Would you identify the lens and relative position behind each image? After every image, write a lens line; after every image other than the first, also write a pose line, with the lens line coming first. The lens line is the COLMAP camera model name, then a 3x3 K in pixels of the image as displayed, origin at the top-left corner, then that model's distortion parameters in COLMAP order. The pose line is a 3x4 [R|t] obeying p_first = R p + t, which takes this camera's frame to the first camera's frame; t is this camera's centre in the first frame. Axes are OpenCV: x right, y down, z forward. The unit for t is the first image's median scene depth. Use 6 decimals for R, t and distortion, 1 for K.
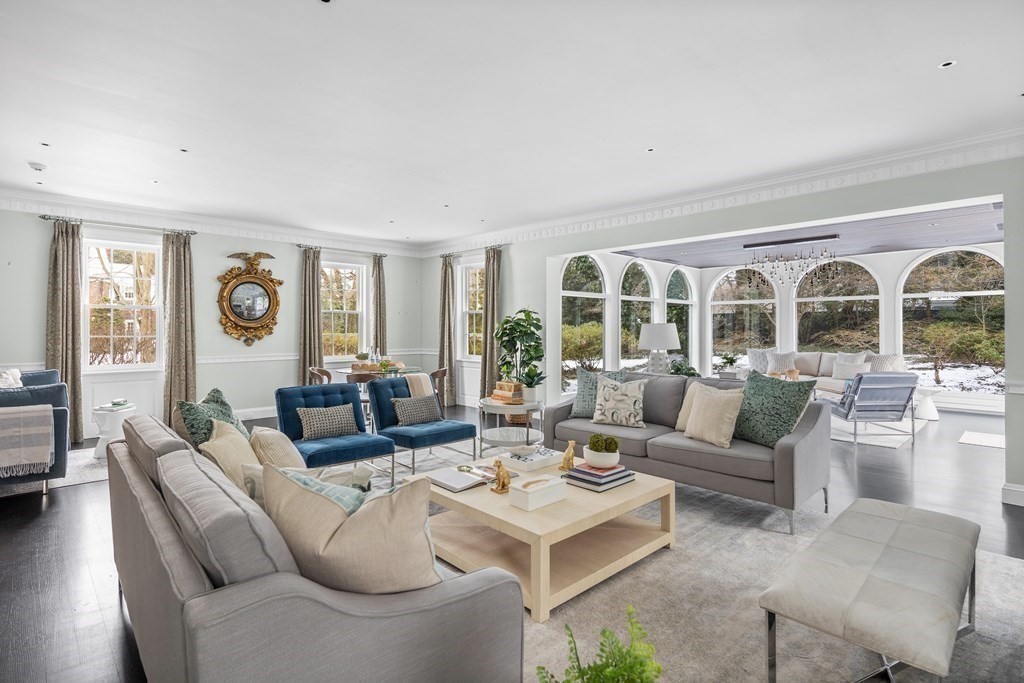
lens RADIAL K [[489.5, 0, 512.6], [0, 489.5, 333.8], [0, 0, 1]] dist [0.002483, 0.000153]
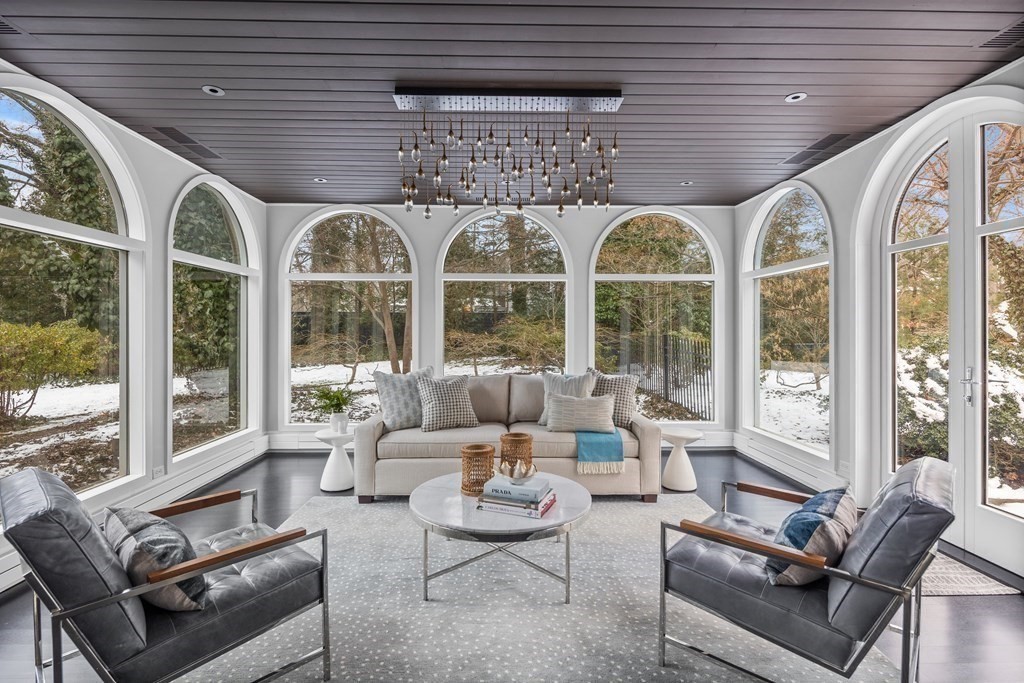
lens RADIAL K [[489.5, 0, 514.3], [0, 489.5, 335.2], [0, 0, 1]] dist [0.002483, 0.000153]
pose [[0.672448, -0.007333, 0.740108, 0.204706], [0.008746, 0.999960, 0.001961, -0.003141], [-0.740092, 0.005154, 0.672486, 0.531770]]
